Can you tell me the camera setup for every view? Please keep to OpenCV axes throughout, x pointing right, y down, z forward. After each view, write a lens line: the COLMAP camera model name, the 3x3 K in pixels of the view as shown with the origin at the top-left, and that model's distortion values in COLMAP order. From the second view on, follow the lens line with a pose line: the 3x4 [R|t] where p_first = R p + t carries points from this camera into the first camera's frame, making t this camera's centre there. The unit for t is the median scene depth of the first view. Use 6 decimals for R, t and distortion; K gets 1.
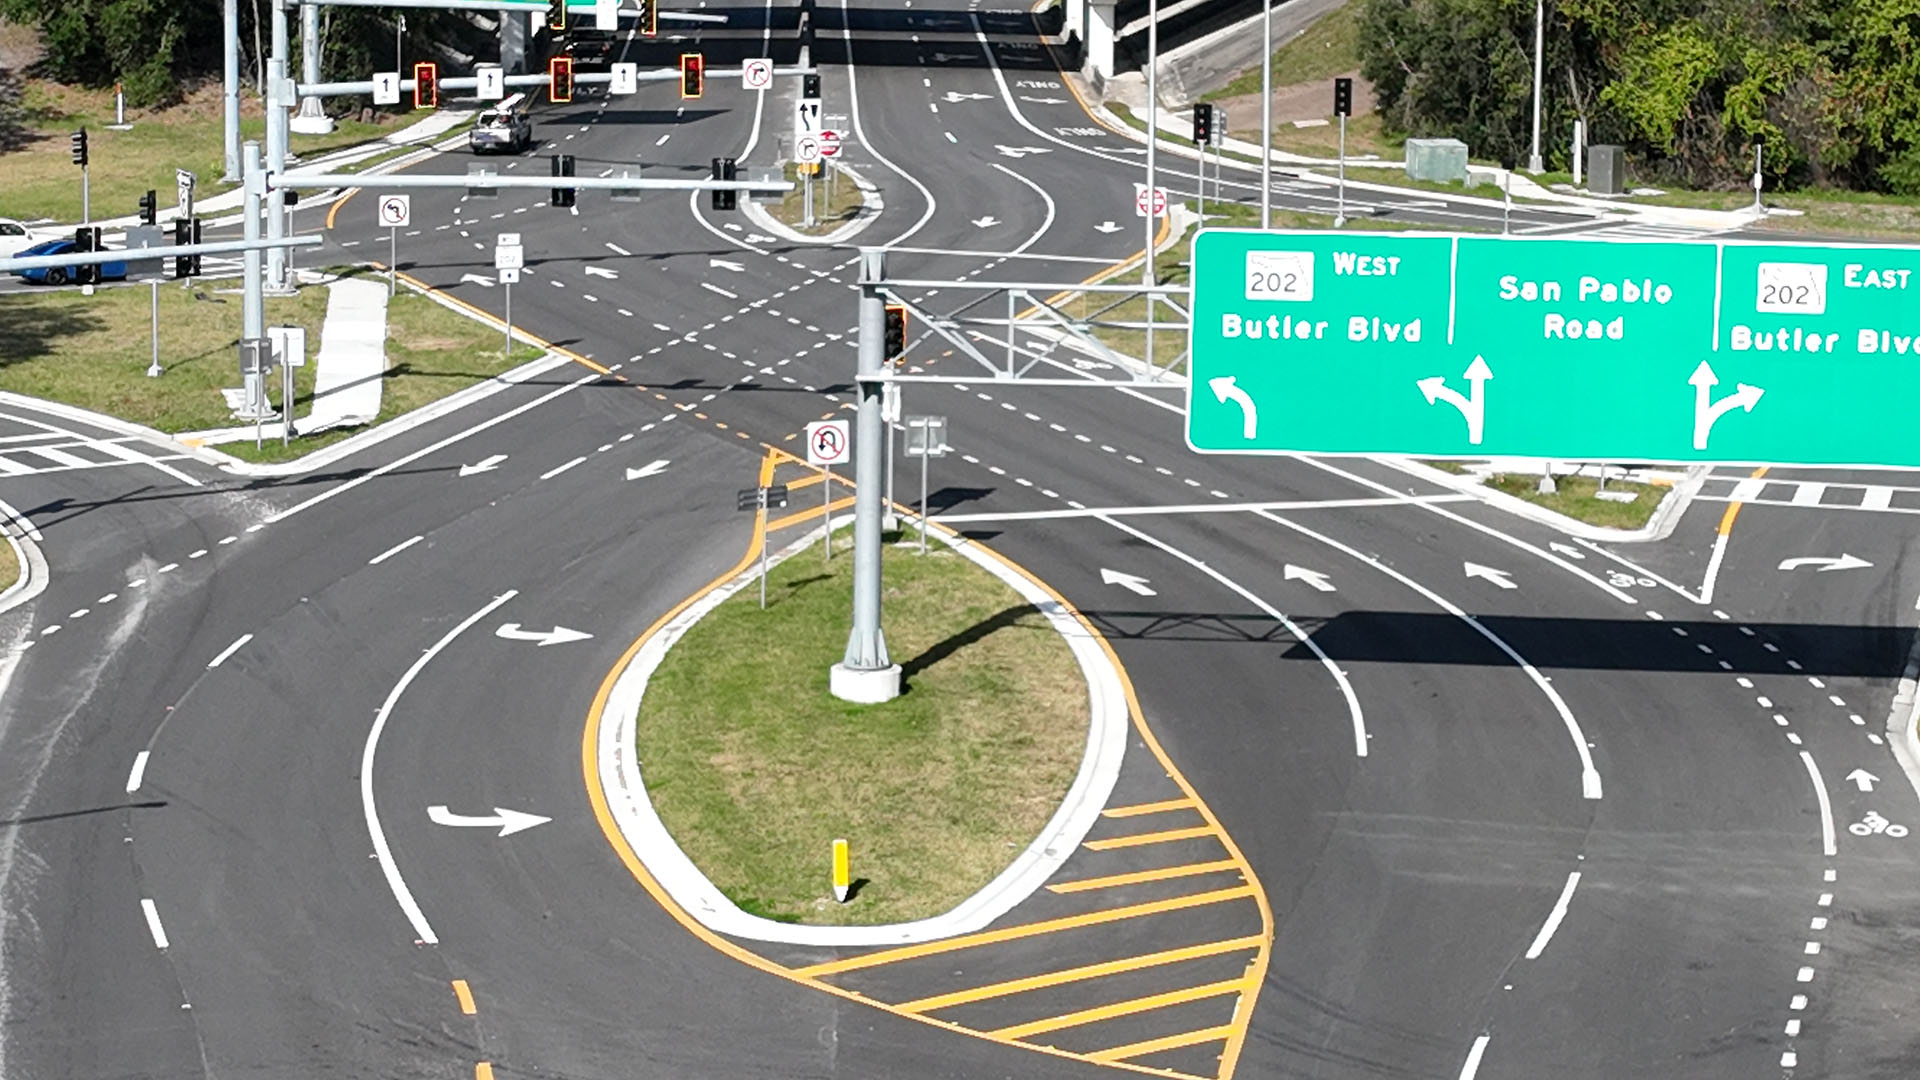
lens RADIAL K [[5249.1, 0, 960.0], [0, 5249.1, 540.0], [0, 0, 1]] dist [0.020251, -0.307506]
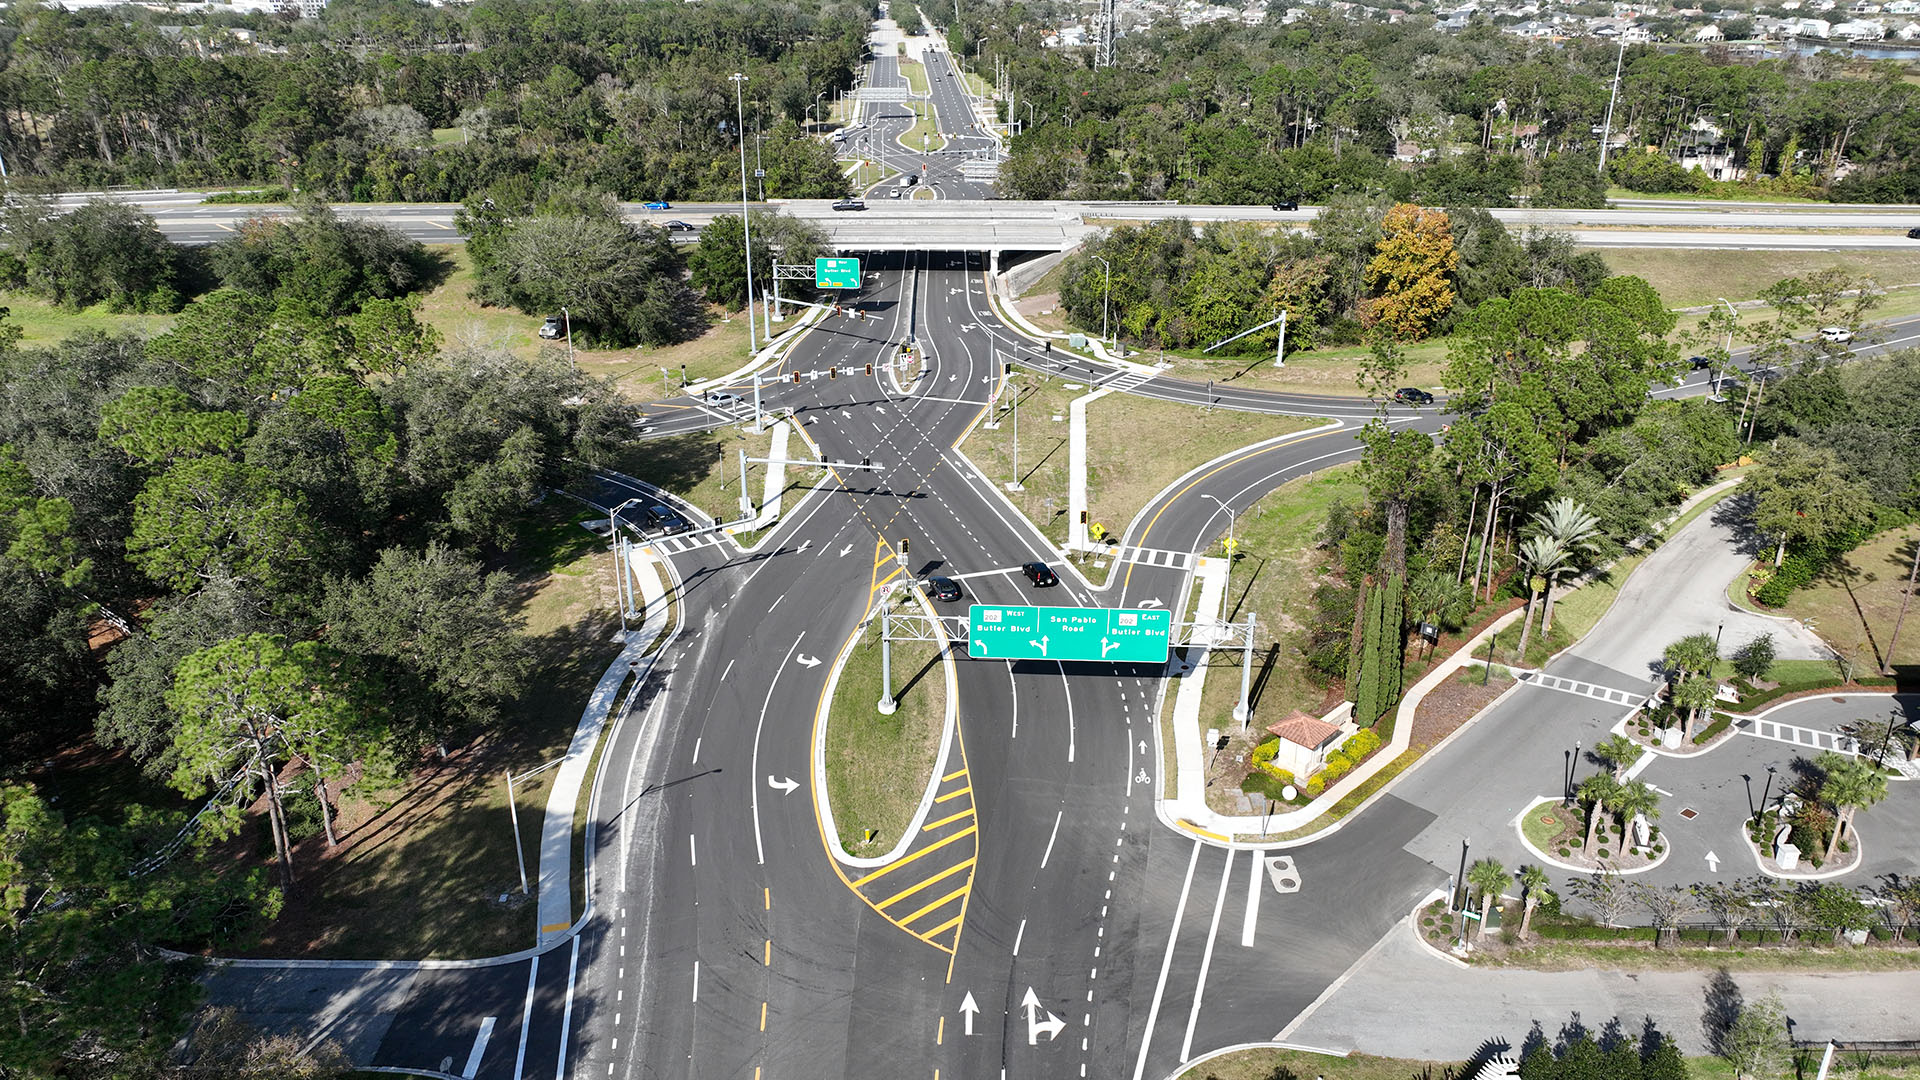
lens RADIAL K [[1361.0, 0, 960.0], [0, 1361.0, 540.0], [0, 0, 1]] dist [0.006574, 0.000601]
pose [[0.999779, -0.001155, -0.021014, 0.057850], [0.005973, 0.973006, 0.230702, -0.329227], [0.020180, -0.230776, 0.972798, 0.057529]]
